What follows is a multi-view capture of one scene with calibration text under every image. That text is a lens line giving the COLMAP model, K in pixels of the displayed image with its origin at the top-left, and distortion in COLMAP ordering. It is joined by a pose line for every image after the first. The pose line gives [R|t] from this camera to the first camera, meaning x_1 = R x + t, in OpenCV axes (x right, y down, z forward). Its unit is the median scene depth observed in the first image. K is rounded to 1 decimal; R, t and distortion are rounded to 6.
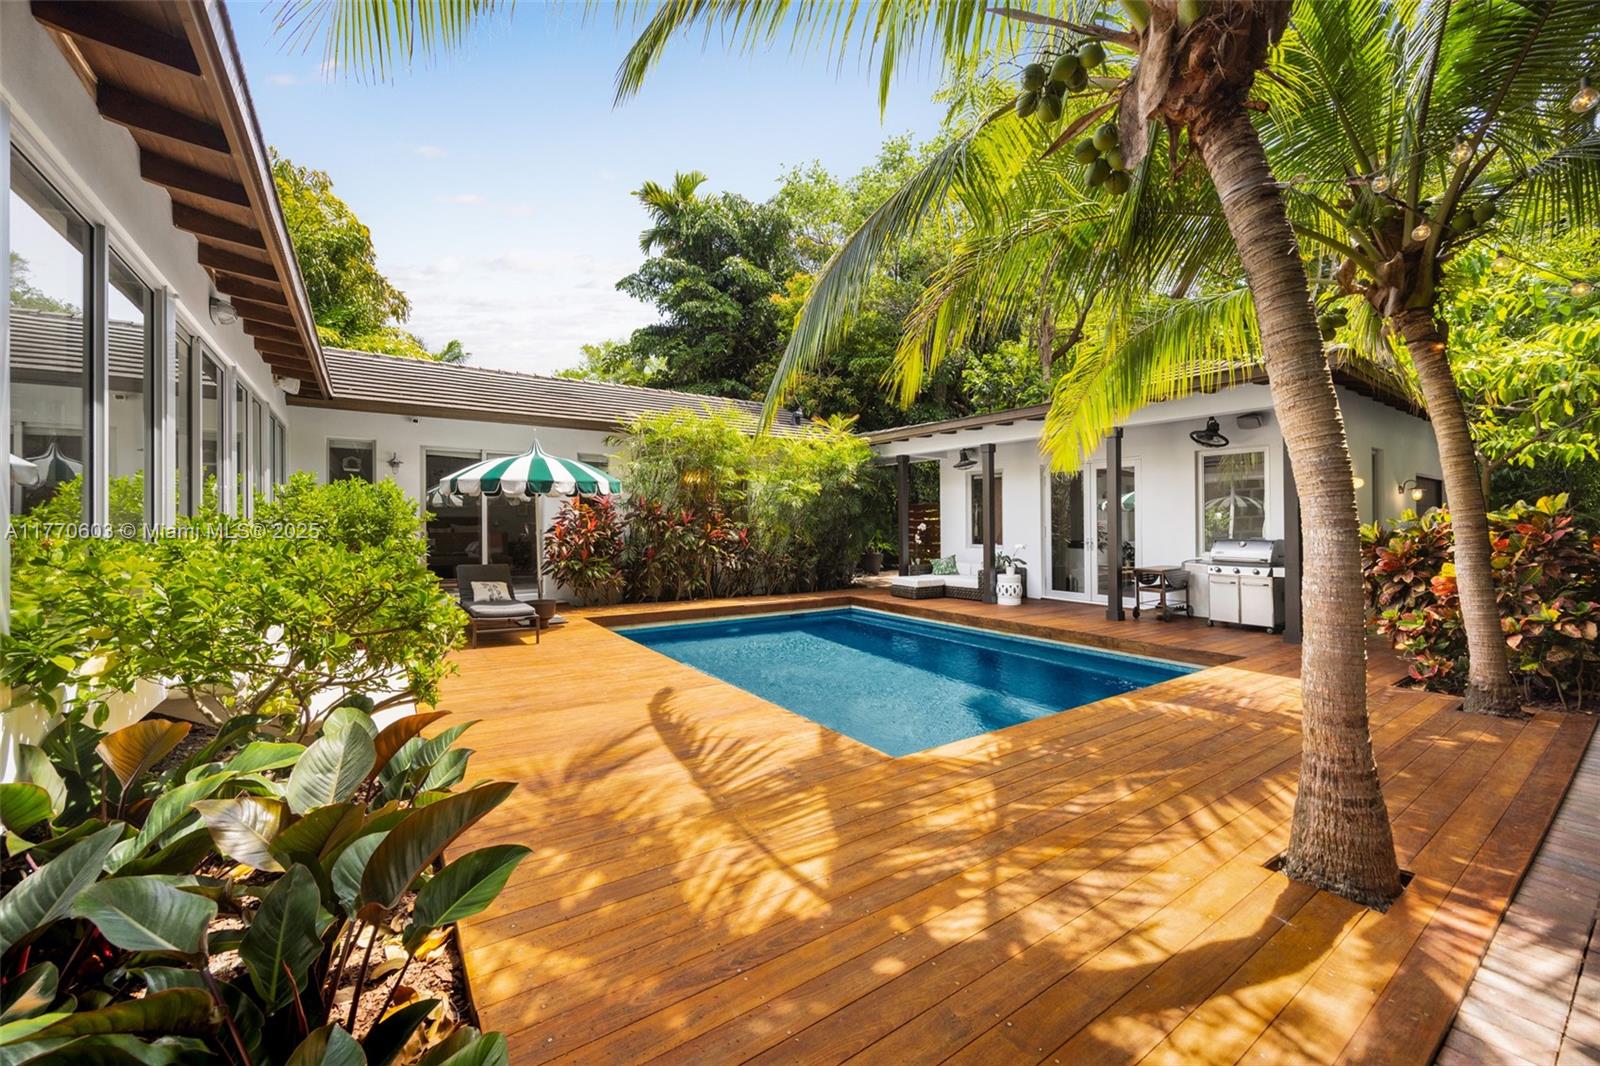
lens RADIAL K [[621.0, 0, 798.1], [0, 621.0, 512.0], [0, 0, 1]] dist [-0.001860, -0.000087]
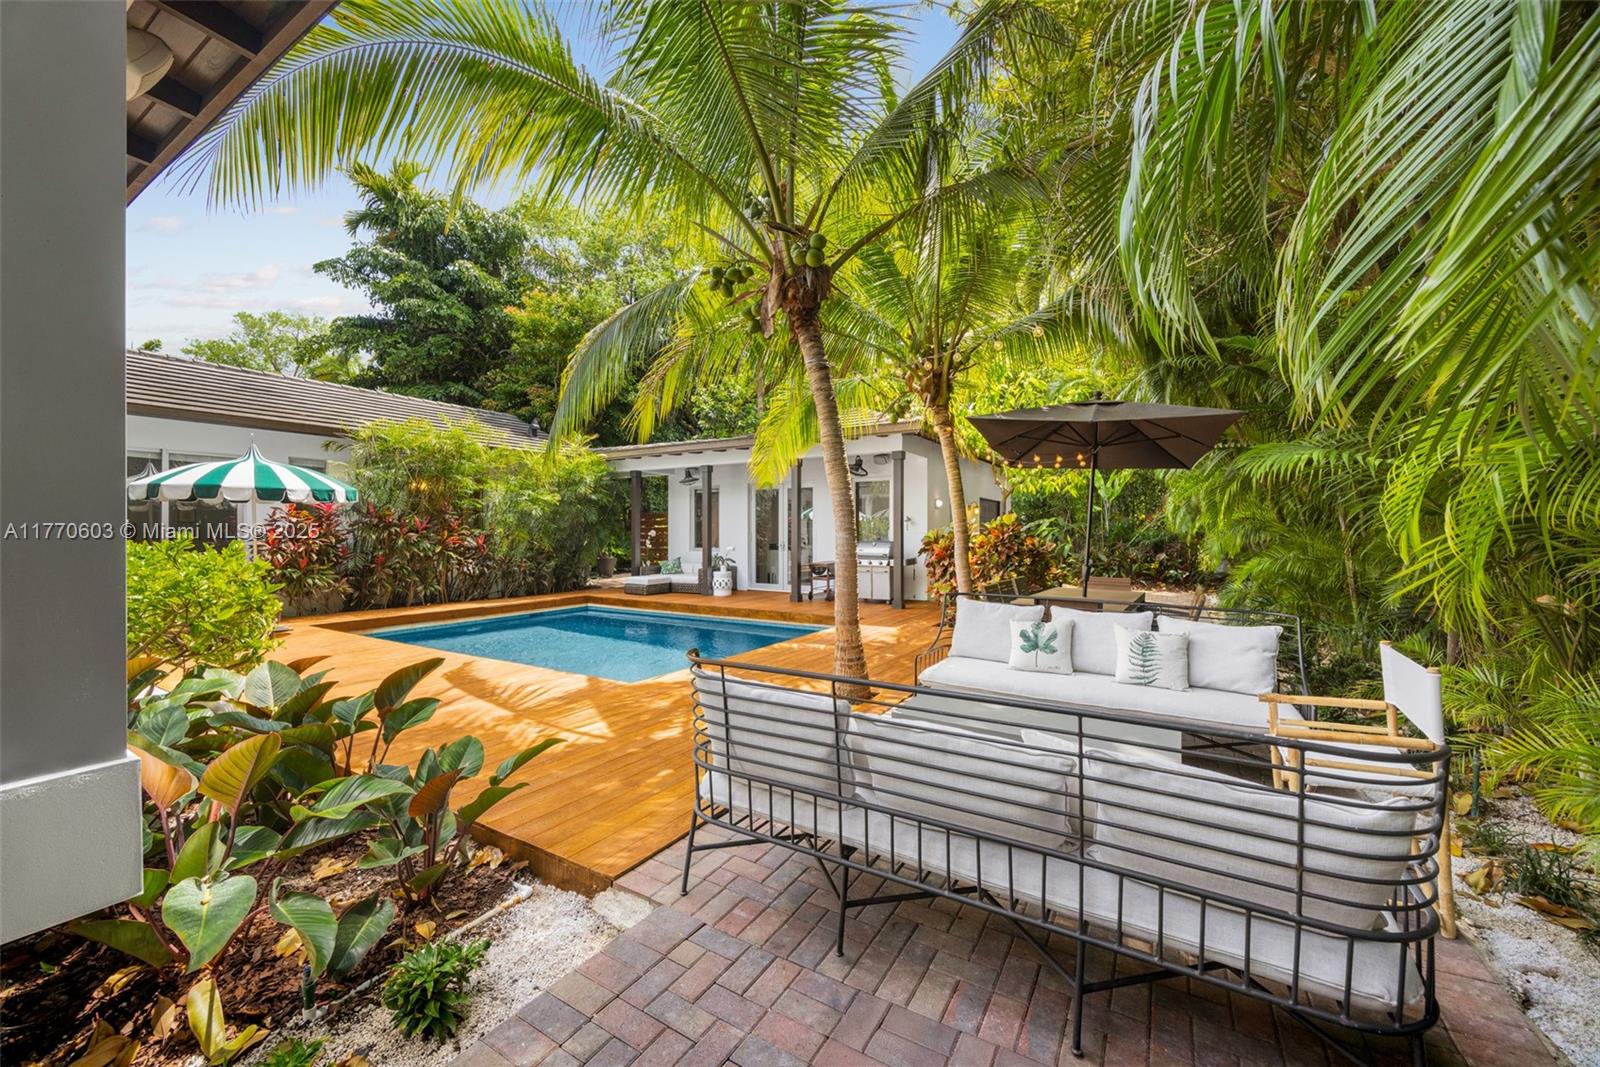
lens RADIAL K [[621.0, 0, 798.1], [0, 621.0, 512.5], [0, 0, 1]] dist [-0.001860, -0.000087]
pose [[0.910914, 0.010999, 0.412450, -0.032329], [-0.006695, 0.999907, -0.011879, -0.003052], [-0.412542, 0.008059, 0.910903, -0.176150]]
